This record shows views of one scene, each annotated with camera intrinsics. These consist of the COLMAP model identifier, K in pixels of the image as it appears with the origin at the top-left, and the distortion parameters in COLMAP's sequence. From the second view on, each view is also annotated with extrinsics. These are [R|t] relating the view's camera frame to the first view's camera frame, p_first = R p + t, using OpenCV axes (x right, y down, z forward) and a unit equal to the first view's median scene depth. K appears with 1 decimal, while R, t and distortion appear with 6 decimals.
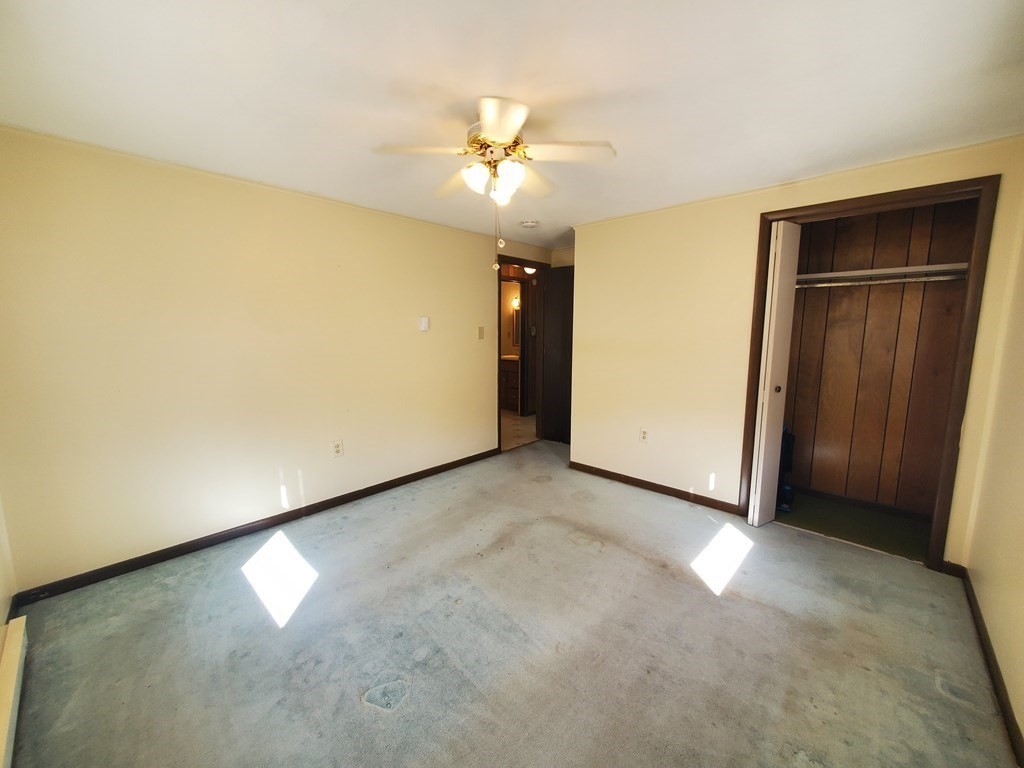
lens RADIAL K [[404.9, 0, 522.7], [0, 404.9, 384.1], [0, 0, 1]] dist [-0.002500, -0.000200]
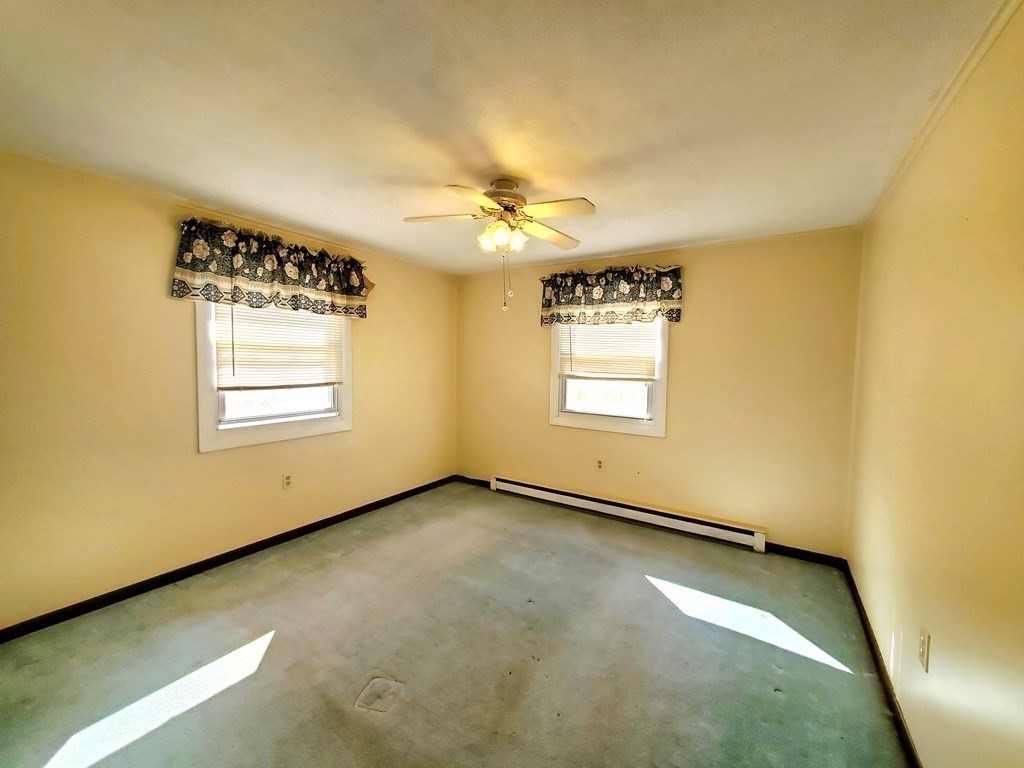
lens RADIAL K [[409.8, 0, 517.4], [0, 409.8, 383.1], [0, 0, 1]] dist [0.000146, -0.000106]
pose [[0.986164, -0.000081, 0.165774, -0.094842], [0.013790, 0.996574, -0.081550, 0.013872], [-0.165199, 0.082708, 0.982786, -0.105354]]
